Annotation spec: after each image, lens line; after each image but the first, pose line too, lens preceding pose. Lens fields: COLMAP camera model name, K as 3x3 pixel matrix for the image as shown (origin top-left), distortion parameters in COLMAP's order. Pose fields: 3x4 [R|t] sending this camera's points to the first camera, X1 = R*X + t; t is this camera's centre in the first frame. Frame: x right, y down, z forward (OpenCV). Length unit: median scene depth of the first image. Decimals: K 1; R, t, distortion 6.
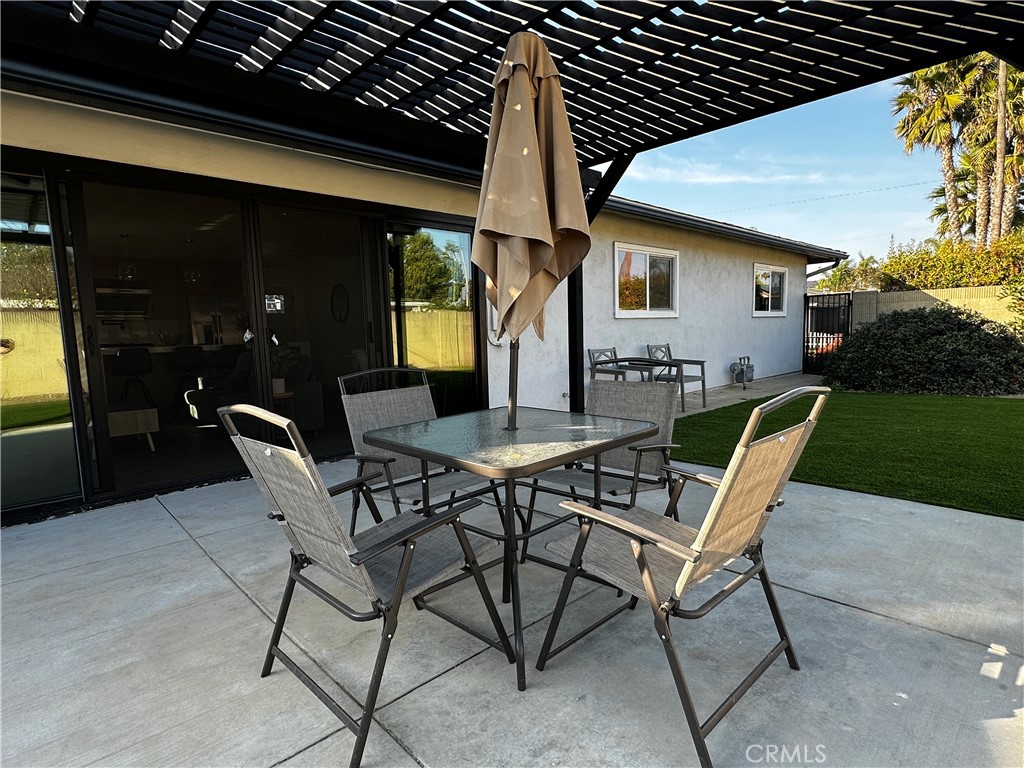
lens RADIAL K [[541.4, 0, 507.4], [0, 541.4, 394.6], [0, 0, 1]] dist [-0.005489, 0.002076]
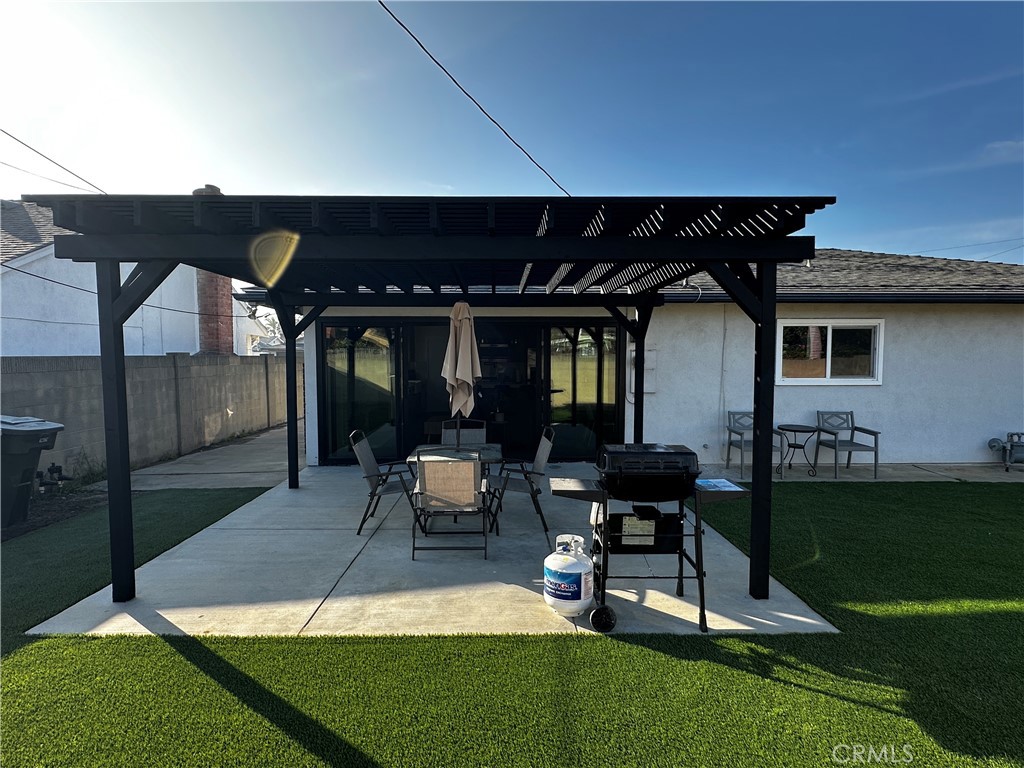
lens RADIAL K [[541.4, 0, 511.7], [0, 541.4, 393.7], [0, 0, 1]] dist [-0.005489, 0.002076]
pose [[0.738518, 0.077307, -0.669787, 0.476026], [-0.101254, 0.994856, 0.003183, -0.061059], [0.666588, 0.065468, 0.742546, -0.180821]]
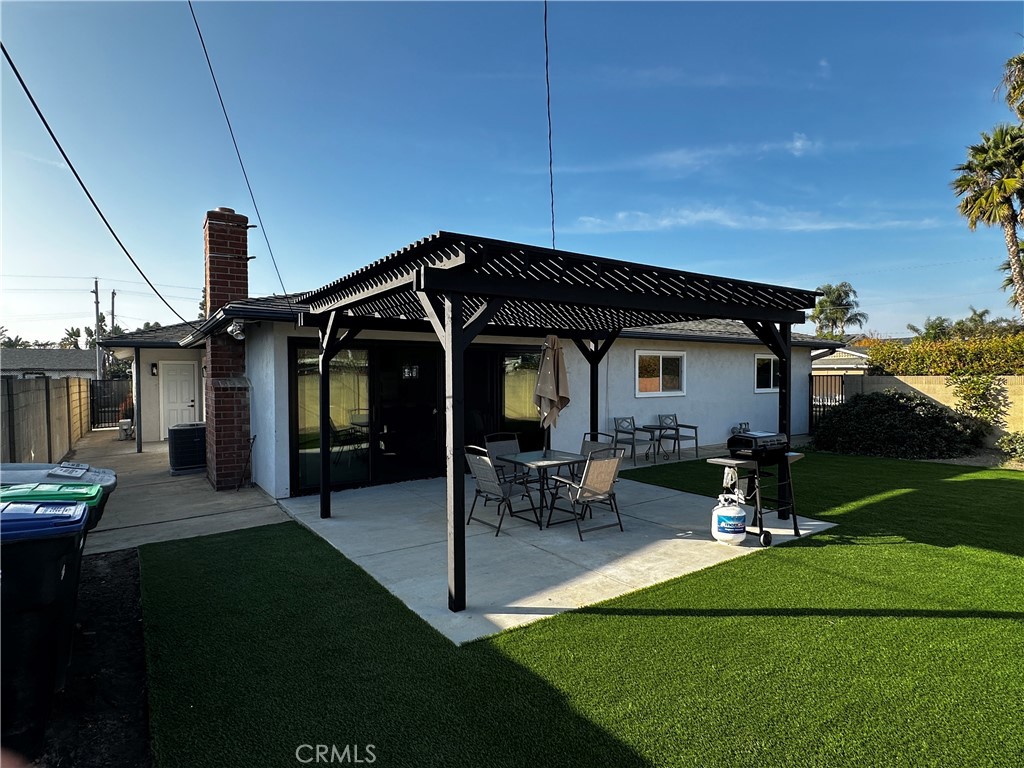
lens RADIAL K [[541.4, 0, 508.5], [0, 541.4, 393.2], [0, 0, 1]] dist [-0.005489, 0.002076]
pose [[0.987193, 0.030778, -0.156531, 0.069791], [-0.043639, 0.995887, -0.079400, -0.010942], [0.153444, 0.085214, 0.984476, -0.523449]]
